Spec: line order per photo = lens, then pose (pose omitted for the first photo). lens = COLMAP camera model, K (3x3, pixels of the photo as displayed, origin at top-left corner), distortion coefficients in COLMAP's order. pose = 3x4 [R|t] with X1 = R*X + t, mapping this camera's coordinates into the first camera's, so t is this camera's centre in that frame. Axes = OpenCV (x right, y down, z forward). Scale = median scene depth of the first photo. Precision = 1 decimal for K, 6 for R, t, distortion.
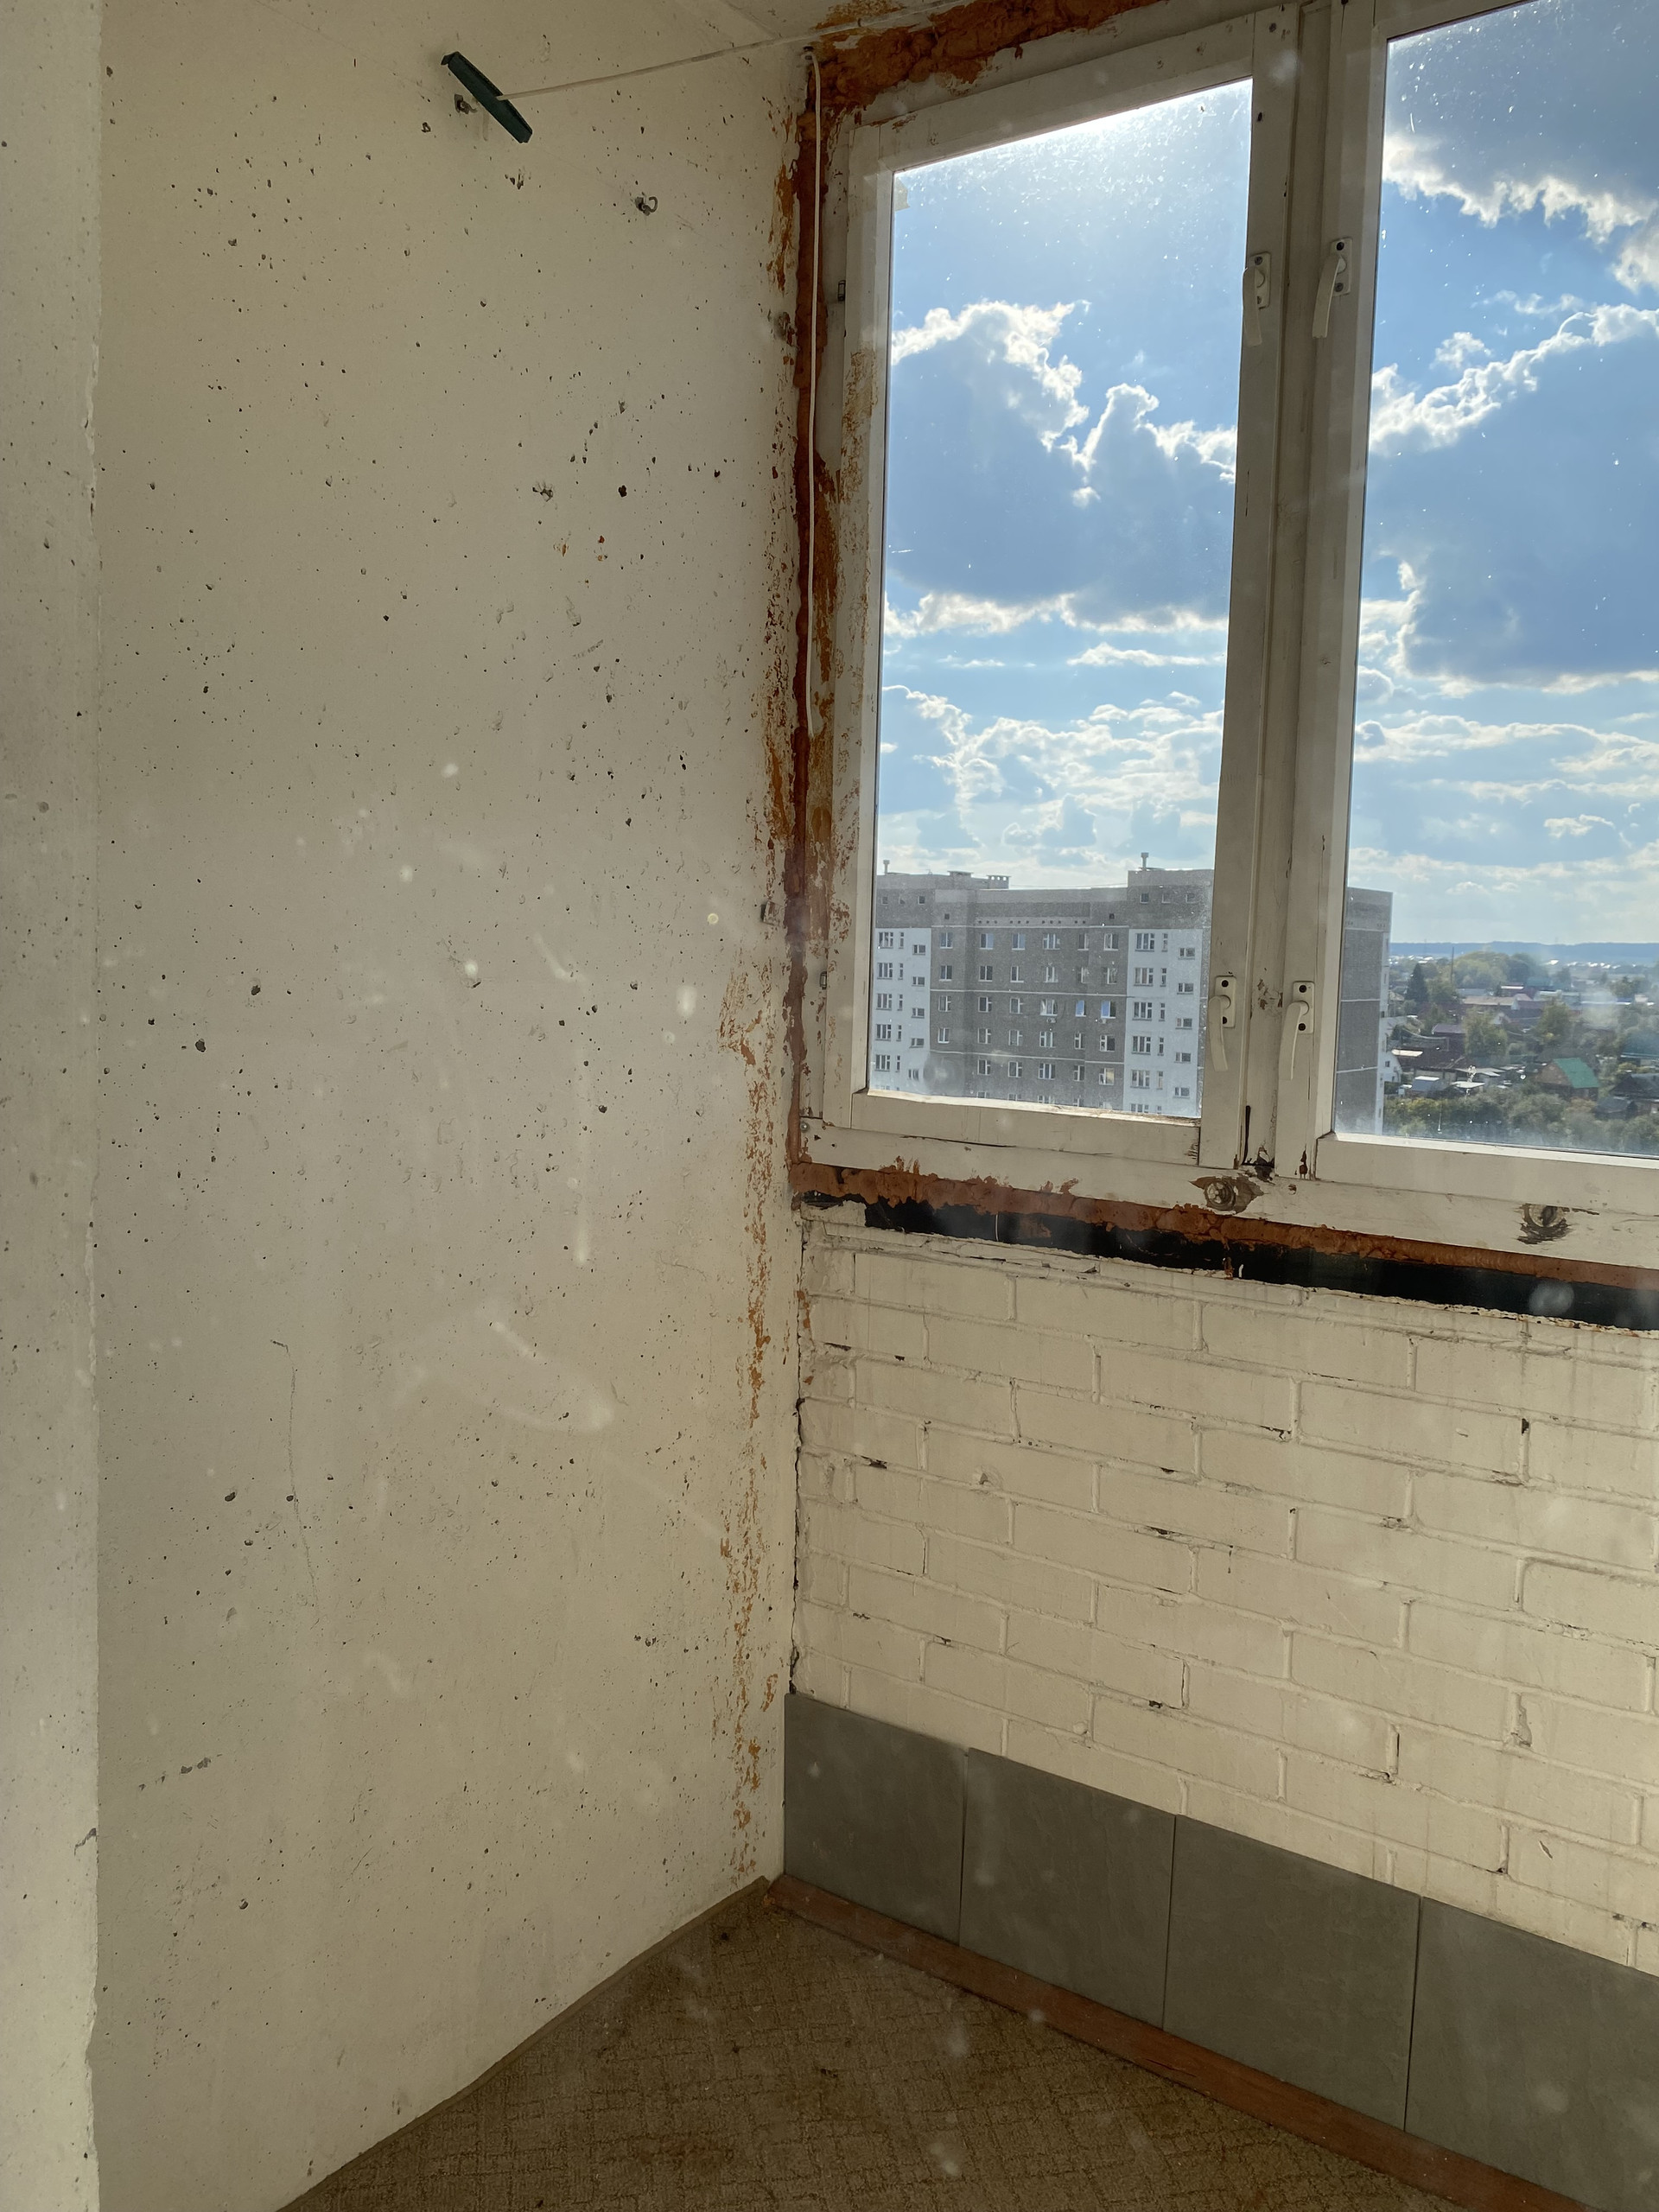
lens RADIAL K [[1694.0, 0, 820.0], [0, 1694.0, 1095.9], [0, 0, 1]] dist [0.041314, -0.042536]
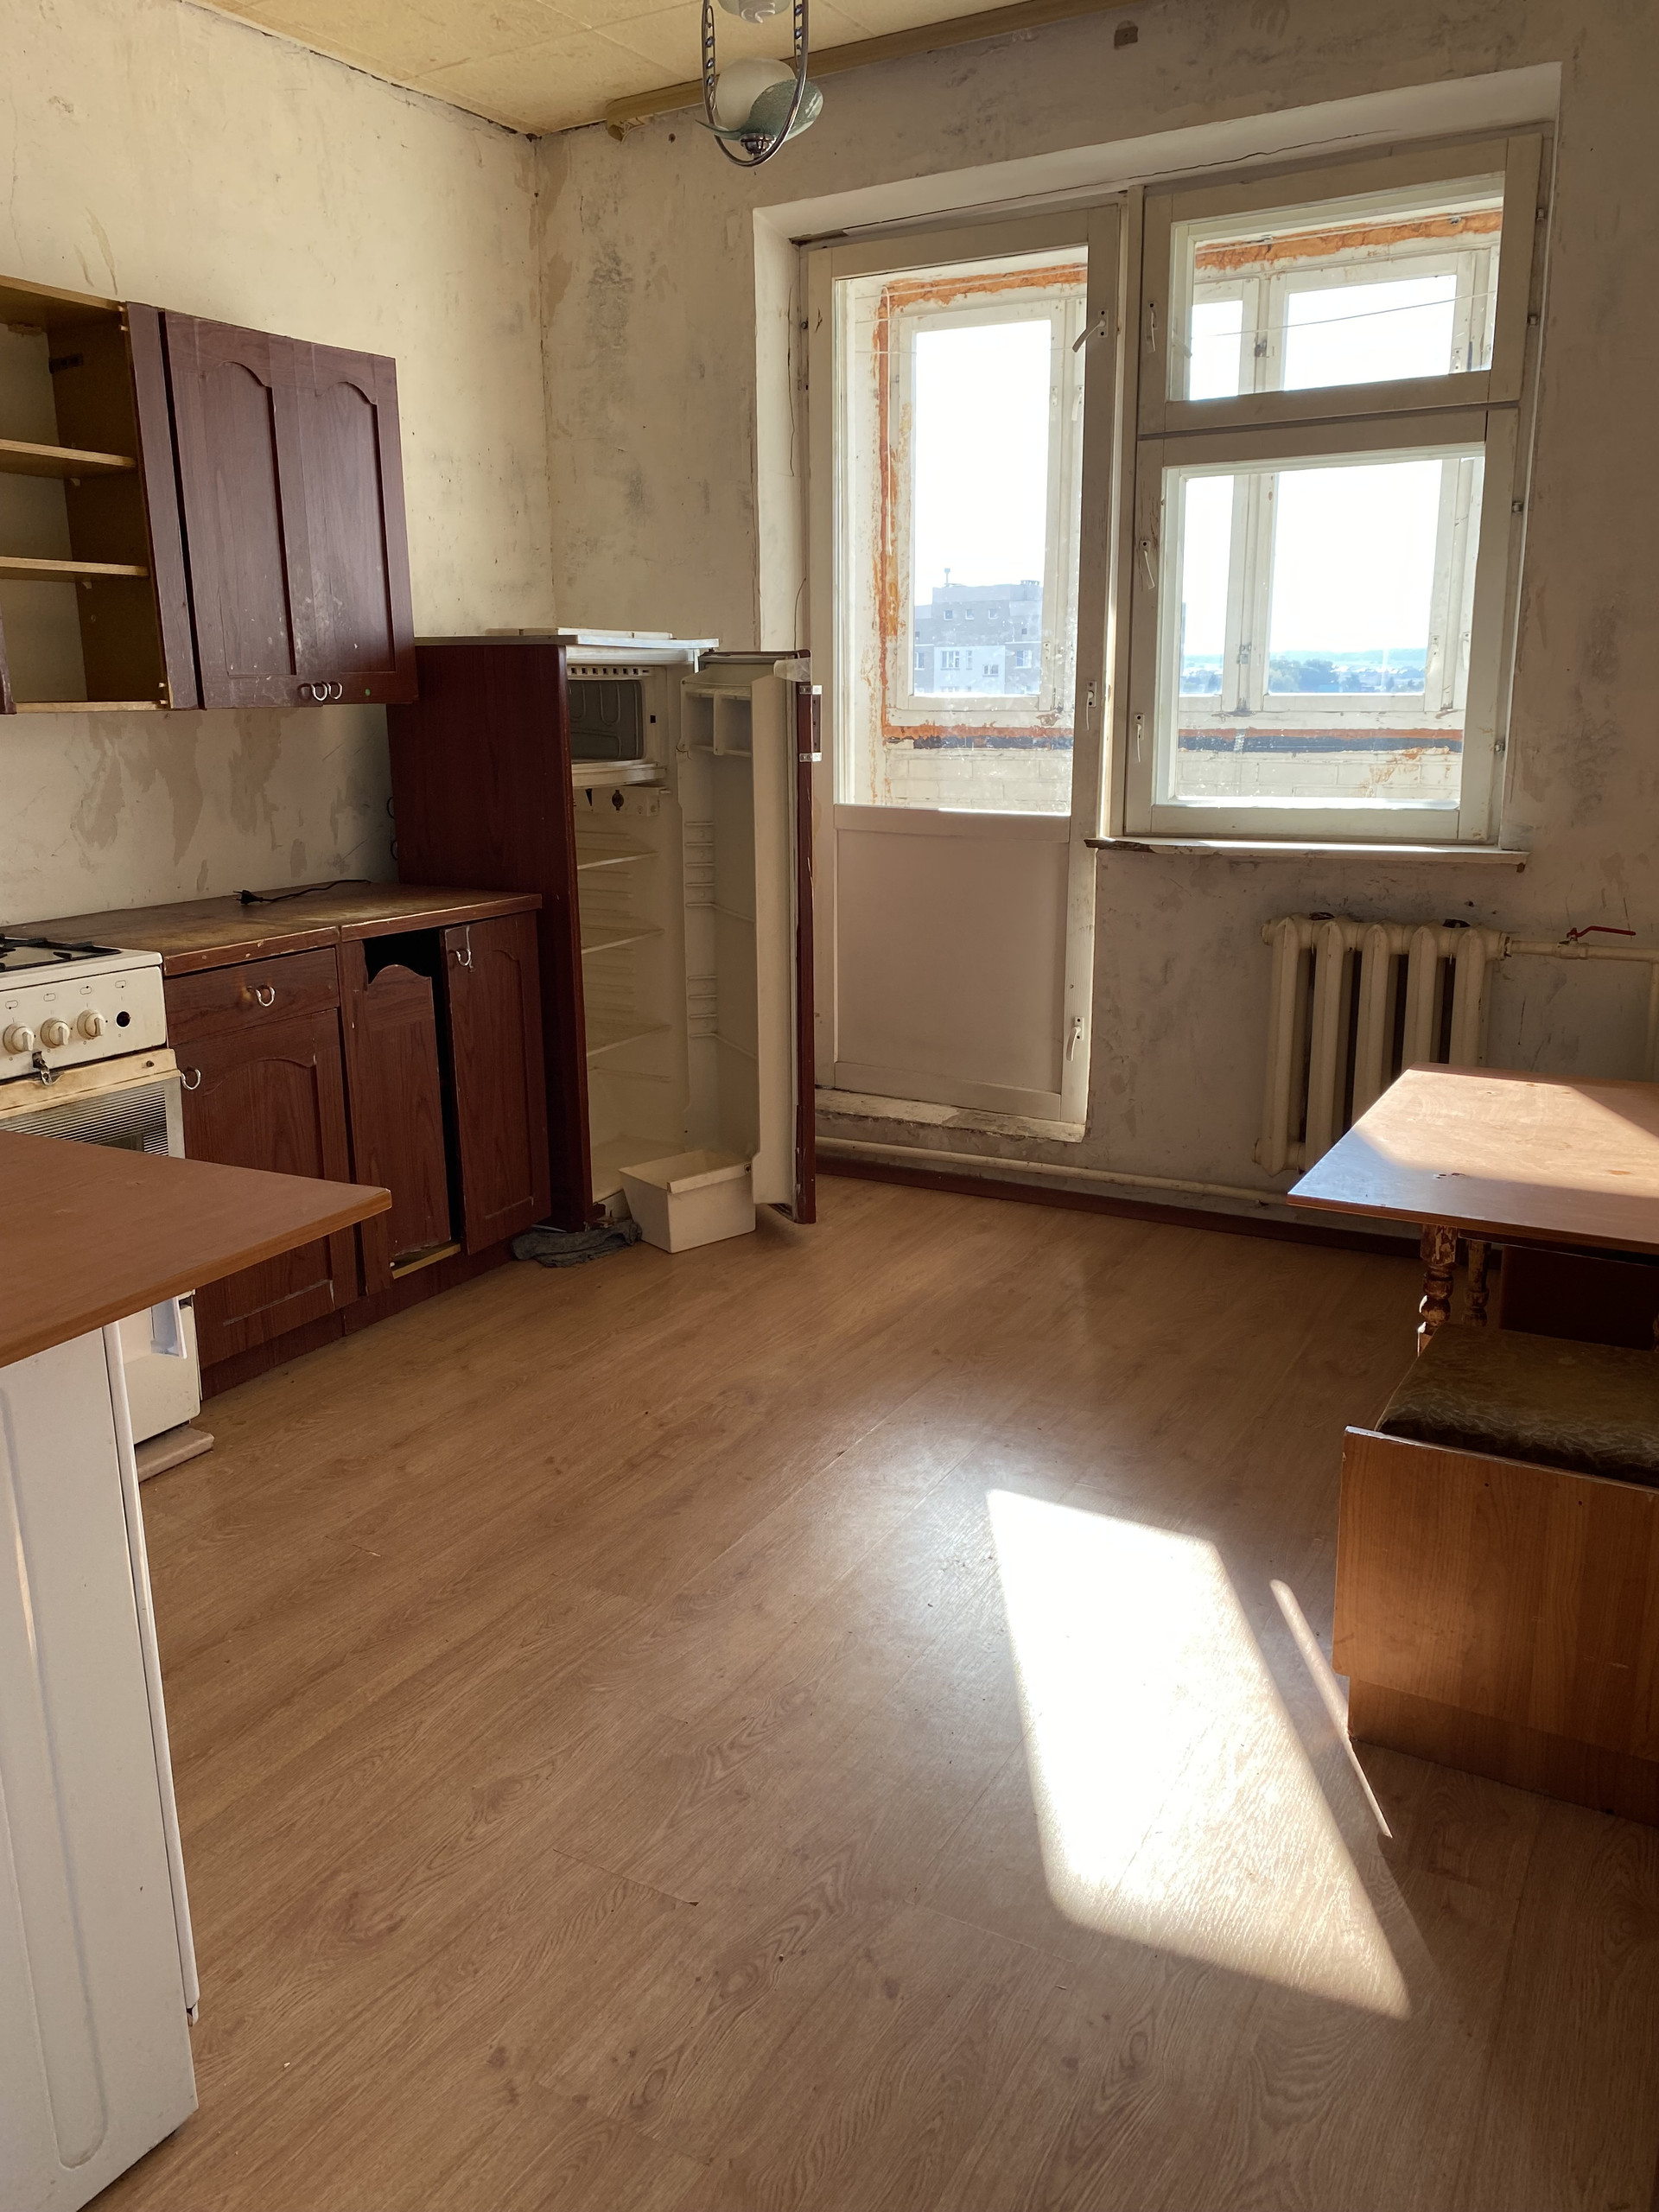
lens RADIAL K [[1694.0, 0, 829.1], [0, 1694.0, 1120.5], [0, 0, 1]] dist [0.041314, -0.042536]
pose [[0.992174, -0.061025, 0.108938, -0.430803], [0.041750, 0.984358, 0.171164, 0.191386], [-0.117680, -0.165276, 0.979201, -1.681310]]
